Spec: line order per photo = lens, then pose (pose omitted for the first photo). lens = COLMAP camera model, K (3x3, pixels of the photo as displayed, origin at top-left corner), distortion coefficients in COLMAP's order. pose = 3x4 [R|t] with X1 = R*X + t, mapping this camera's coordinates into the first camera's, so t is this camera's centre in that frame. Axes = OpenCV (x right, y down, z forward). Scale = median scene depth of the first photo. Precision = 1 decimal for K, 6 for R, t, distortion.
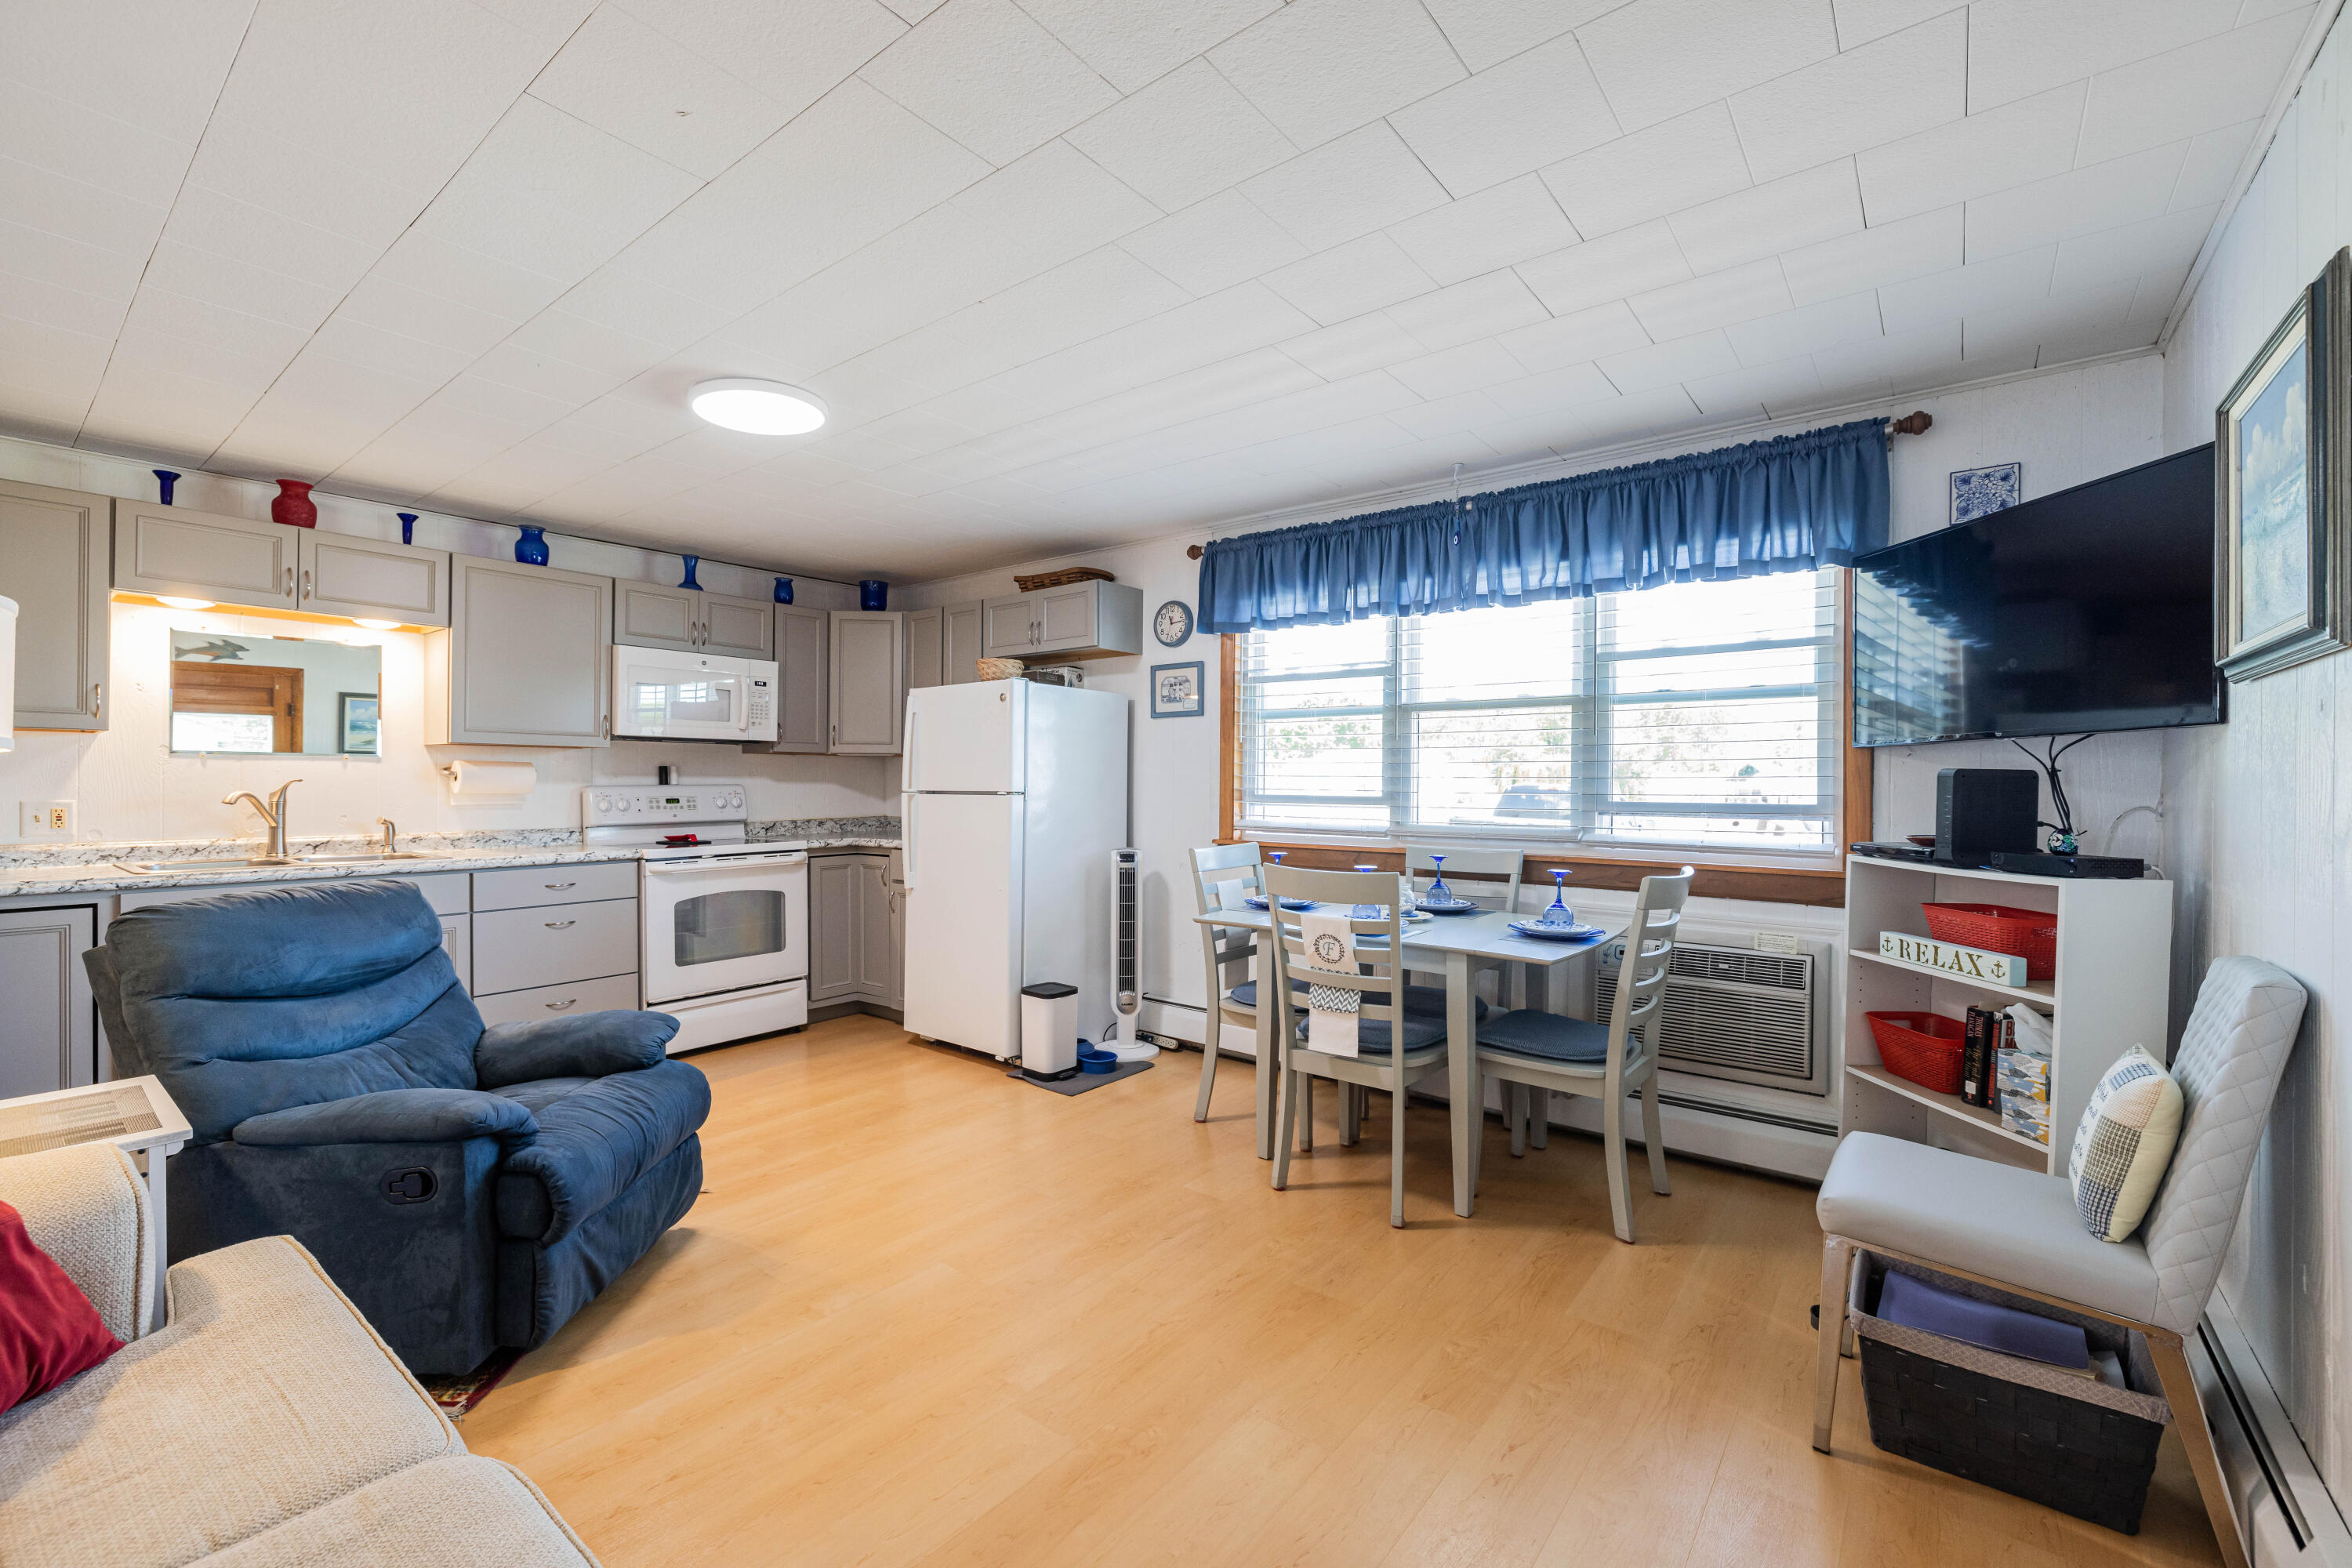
lens RADIAL K [[981.5, 0, 1163.9], [0, 981.5, 777.1], [0, 0, 1]] dist [-0.000105, 0.000238]
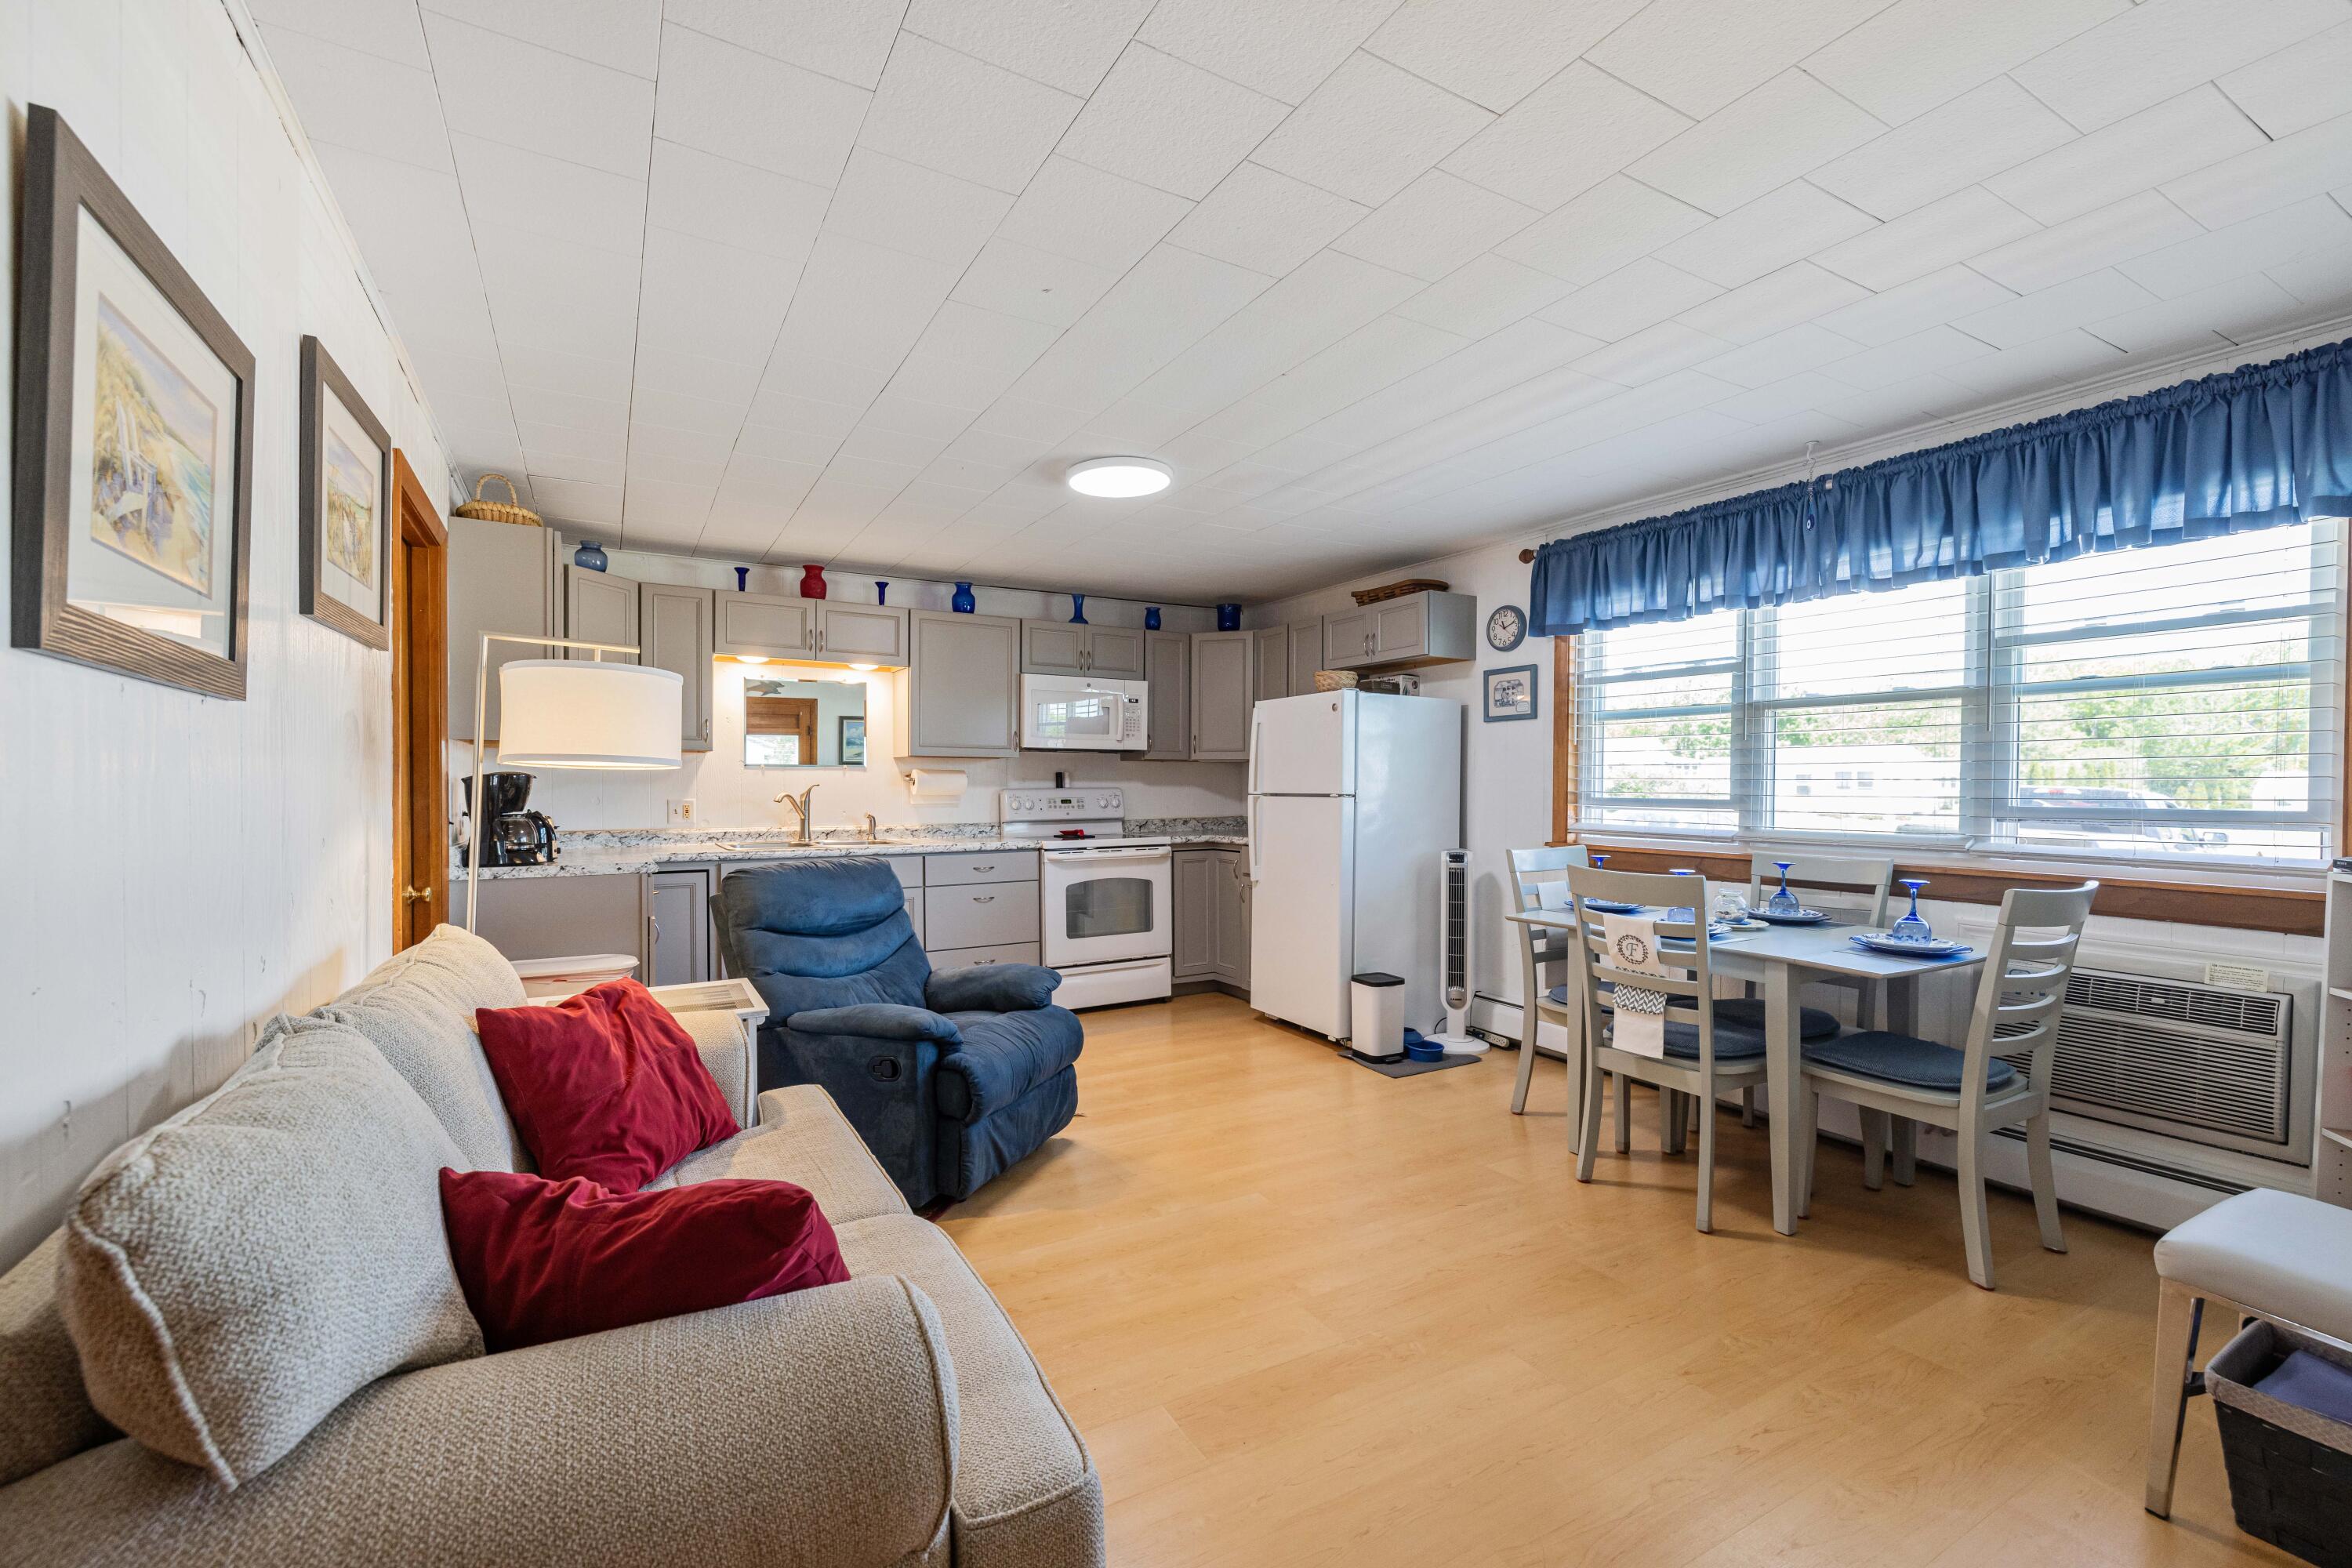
lens RADIAL K [[986.1, 0, 1166.0], [0, 986.1, 790.5], [0, 0, 1]] dist [0.001461, 0.000071]
pose [[0.929187, 0.000120, -0.369609, 0.078689], [0.003843, 0.999943, 0.009984, -0.000999], [0.369589, -0.010697, 0.929134, -0.098607]]
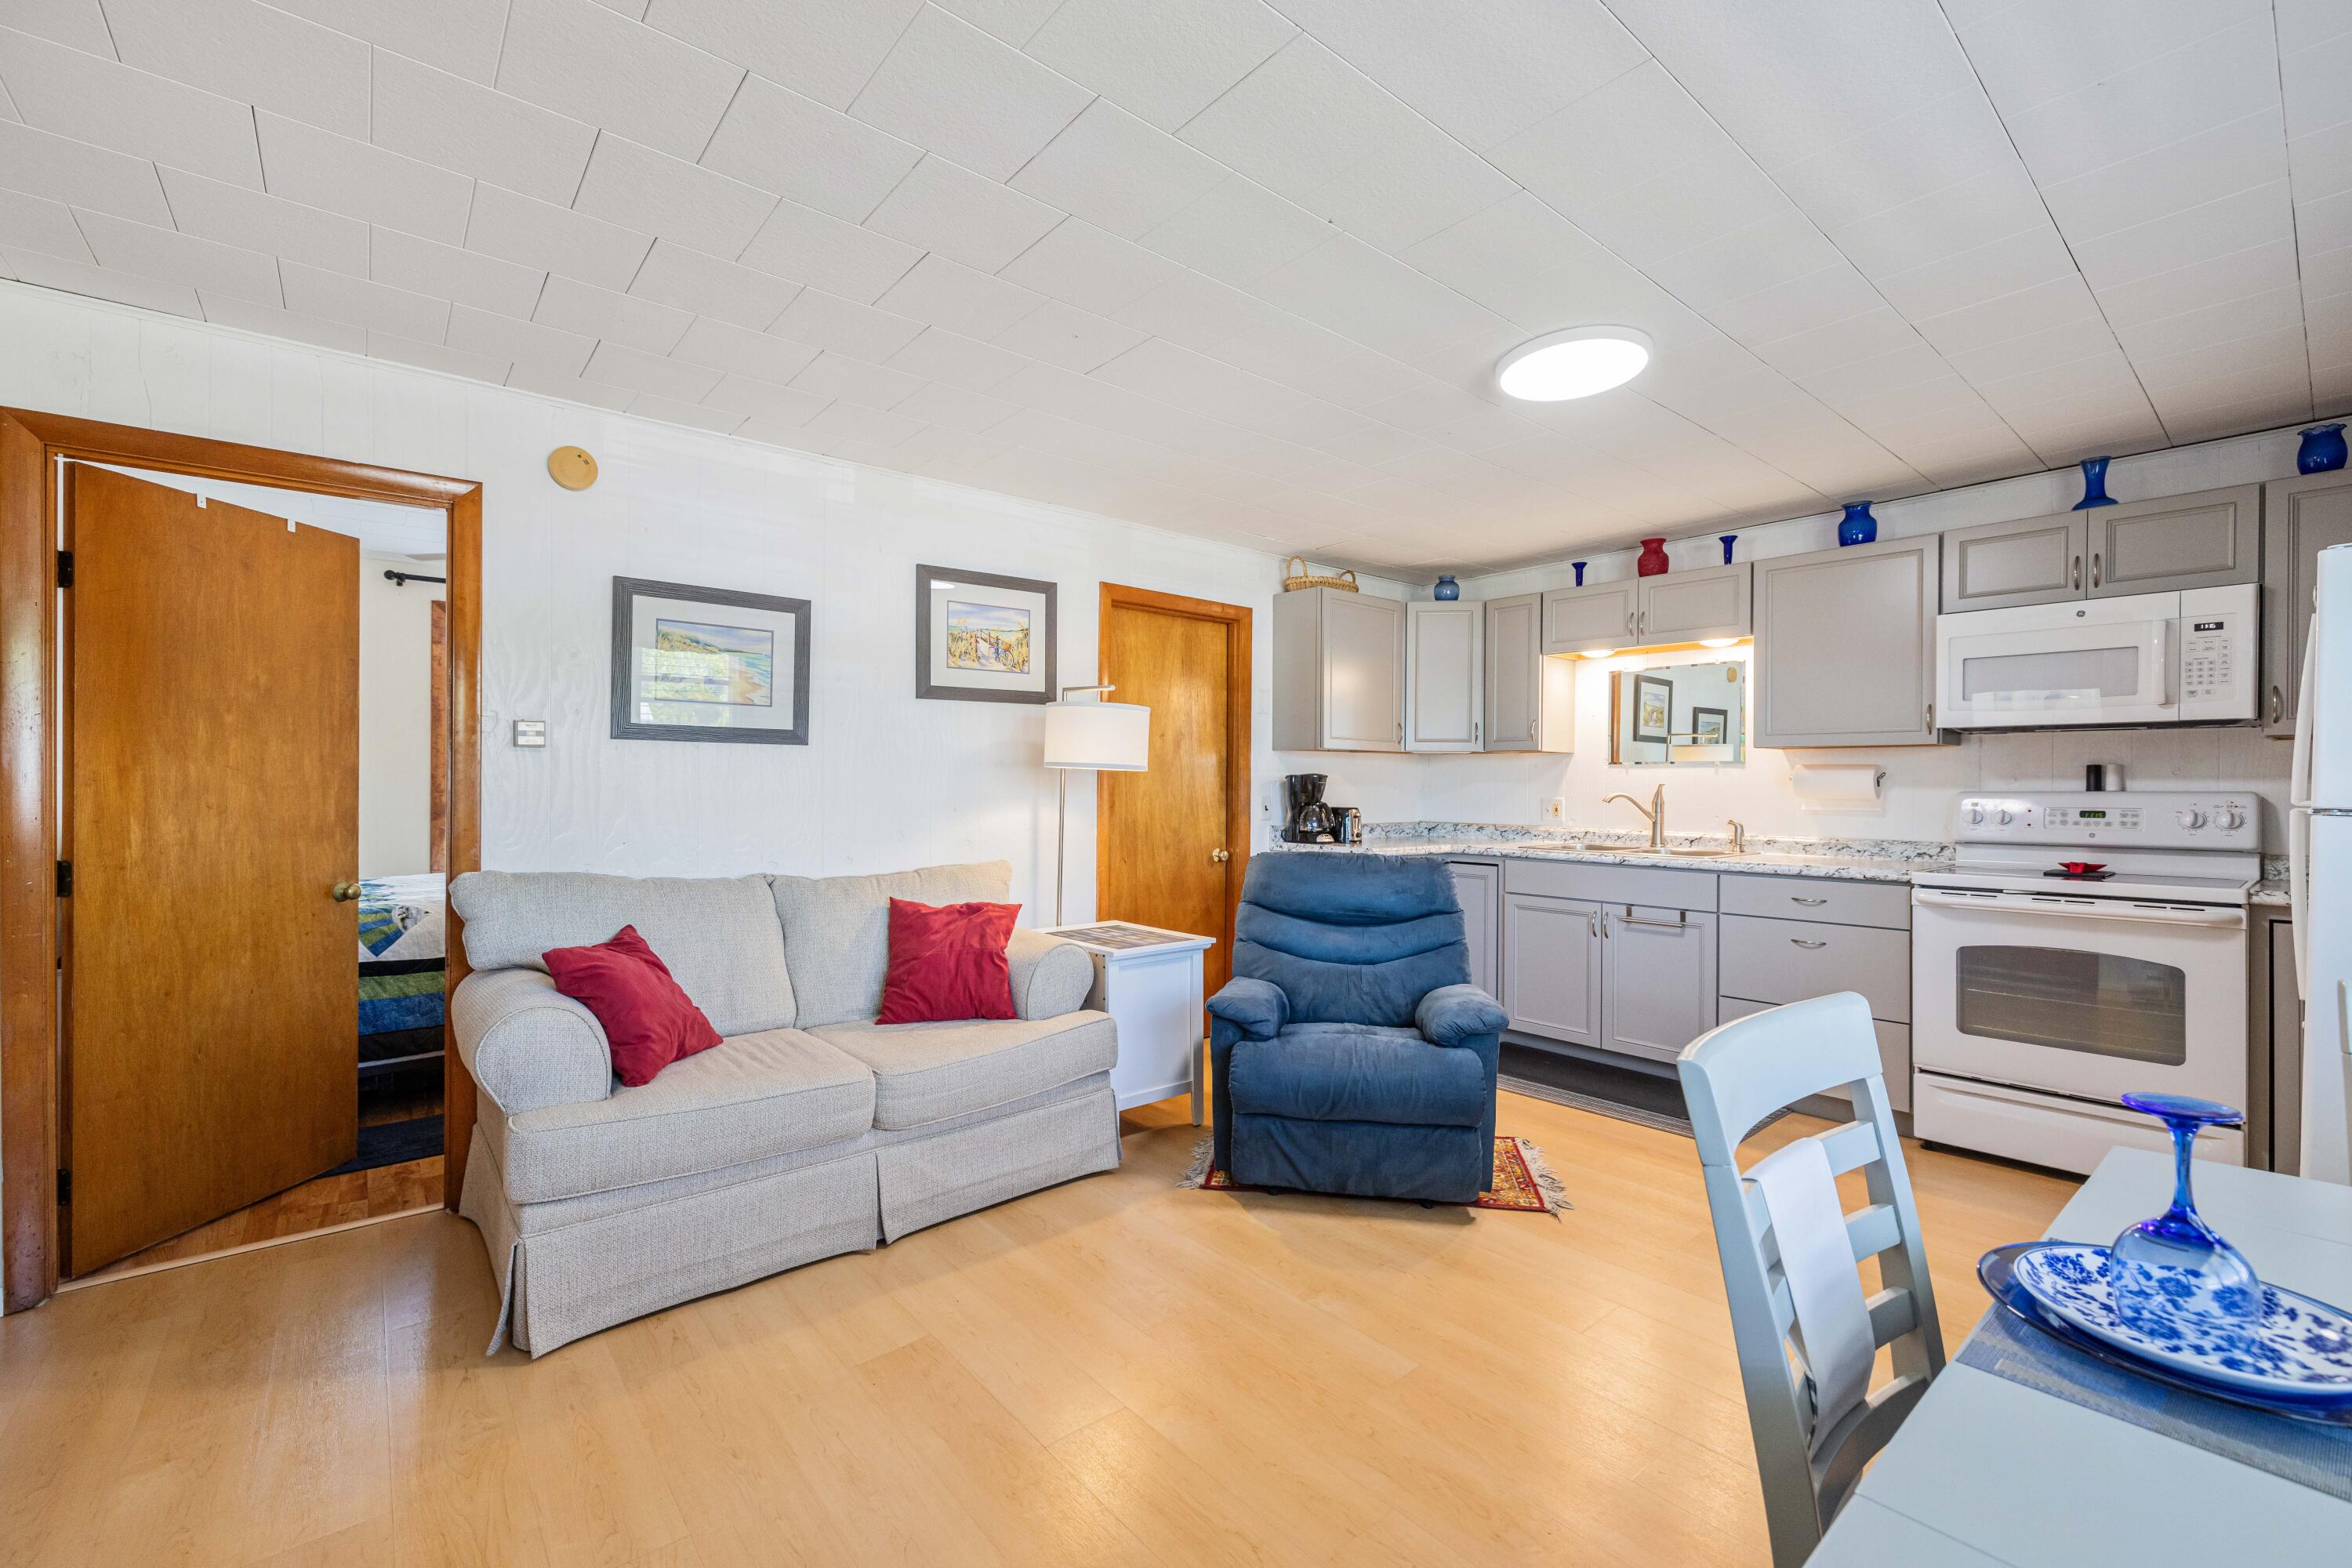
lens RADIAL K [[981.5, 0, 1163.9], [0, 981.5, 777.1], [0, 0, 1]] dist [-0.000105, 0.000238]
pose [[-0.209027, -0.010273, -0.977856, 0.450828], [-0.000313, 0.999945, -0.010438, 0.007323], [0.977910, -0.001875, -0.209018, 0.693459]]
